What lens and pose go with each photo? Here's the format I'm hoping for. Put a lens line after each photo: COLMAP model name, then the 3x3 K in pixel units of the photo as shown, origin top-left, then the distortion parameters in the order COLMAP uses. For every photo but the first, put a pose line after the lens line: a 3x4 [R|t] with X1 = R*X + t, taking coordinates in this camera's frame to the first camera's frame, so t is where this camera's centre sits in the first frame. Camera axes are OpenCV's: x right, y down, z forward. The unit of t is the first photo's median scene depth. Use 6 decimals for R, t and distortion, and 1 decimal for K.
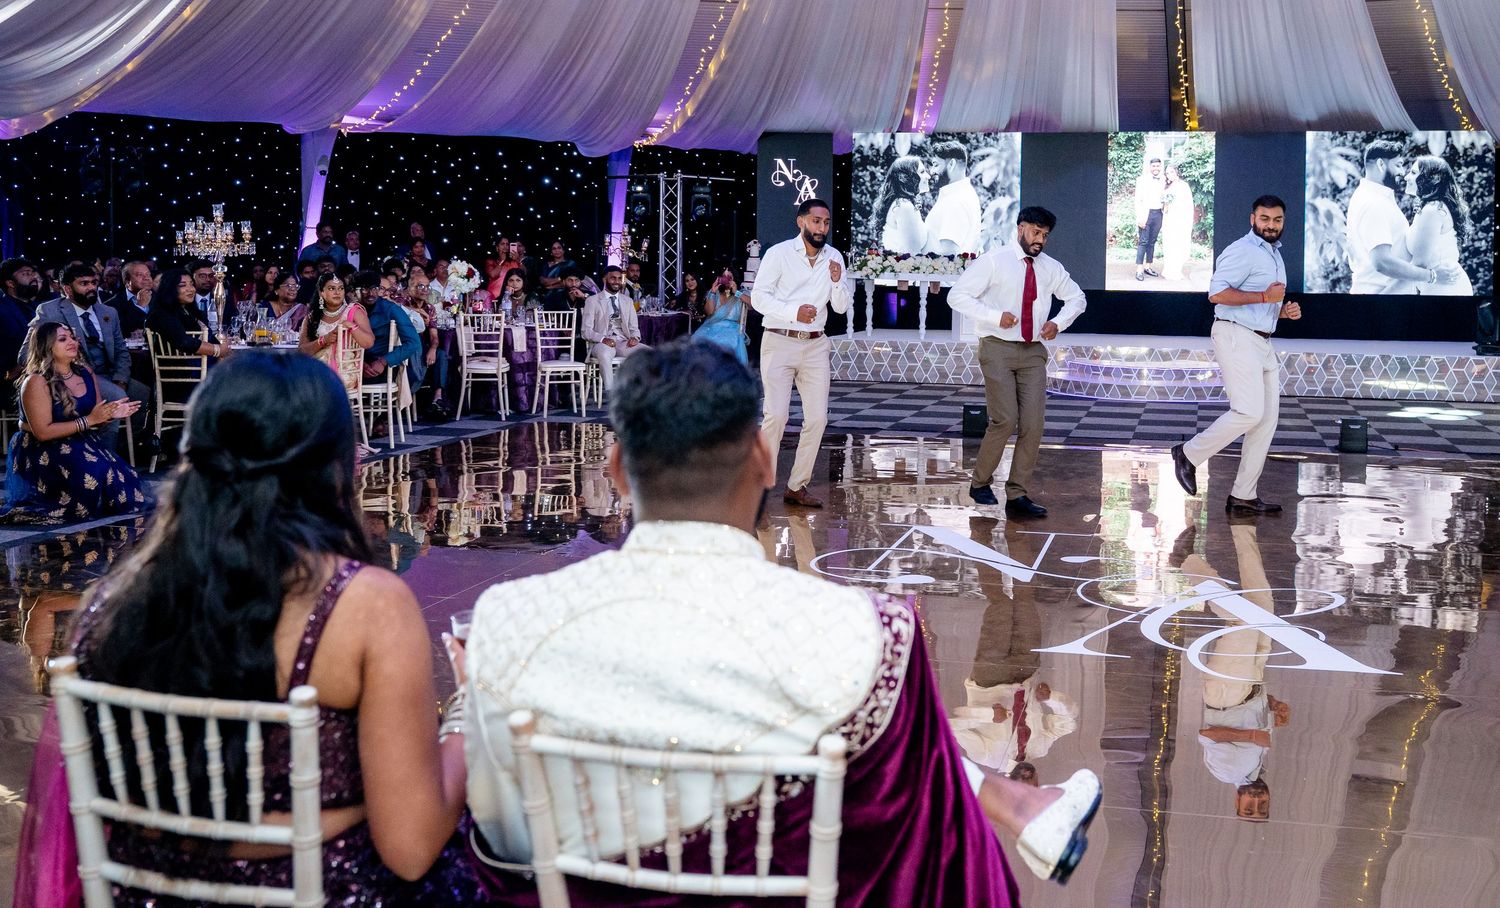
lens RADIAL K [[1425.0, 0, 893.3], [0, 1425.0, 316.9], [0, 0, 1]] dist [-0.092303, 0.116676]
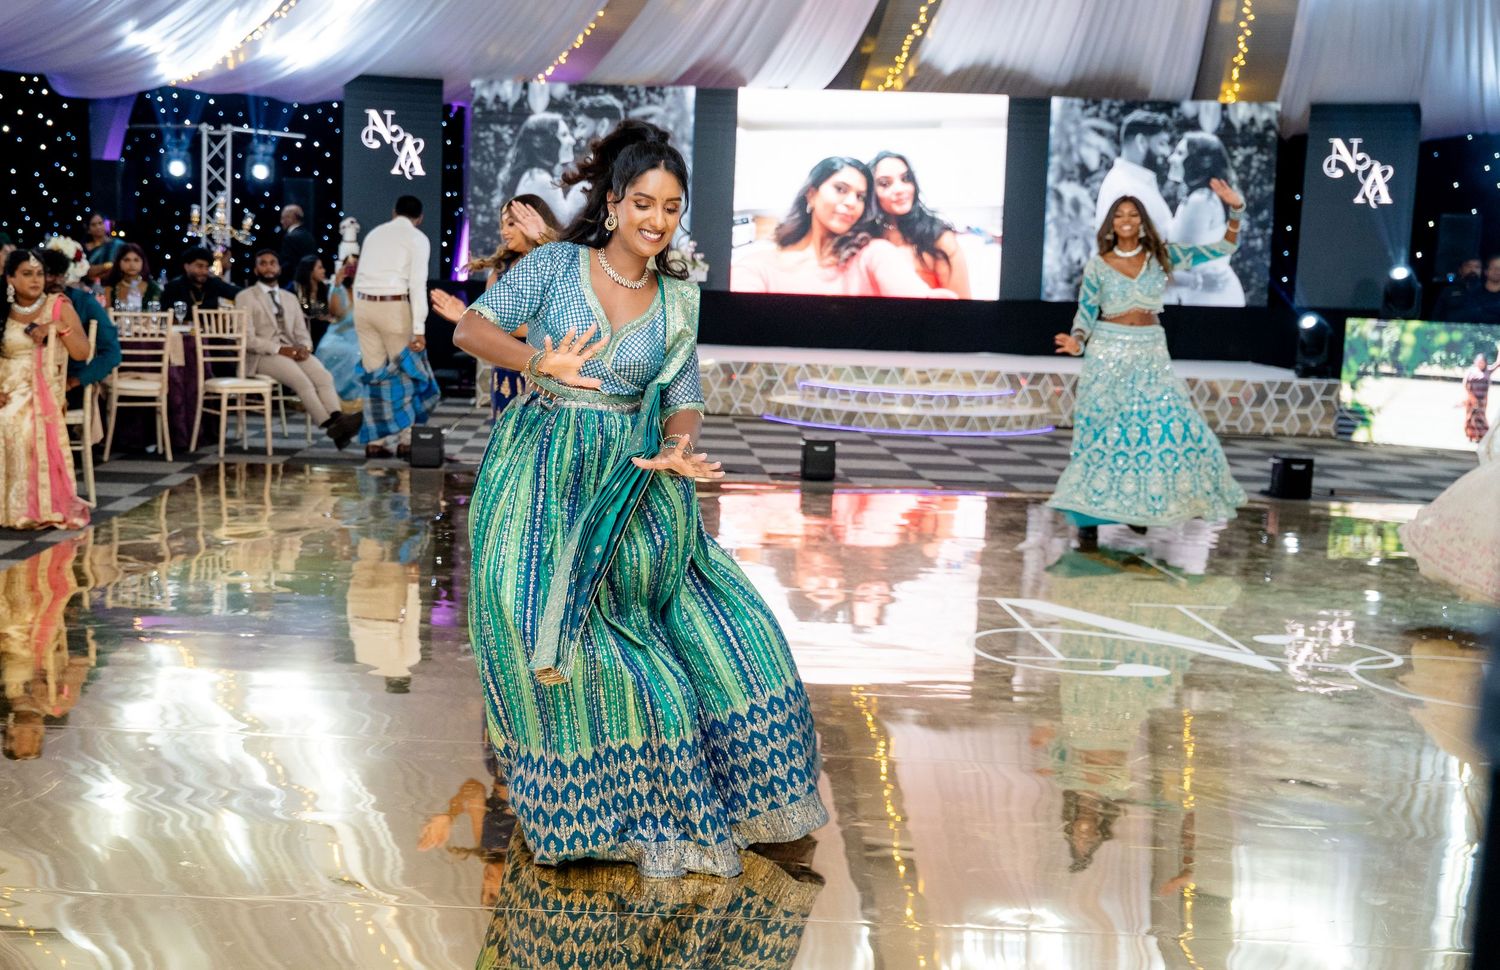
lens RADIAL K [[1785.1, 0, 589.7], [0, 1785.1, 453.8], [0, 0, 1]] dist [0.008525, 0.094659]
pose [[0.980989, -0.001698, 0.194058, -0.165784], [-0.012360, 0.997385, 0.071208, 0.001291], [-0.193672, -0.072252, 0.978402, 0.044468]]
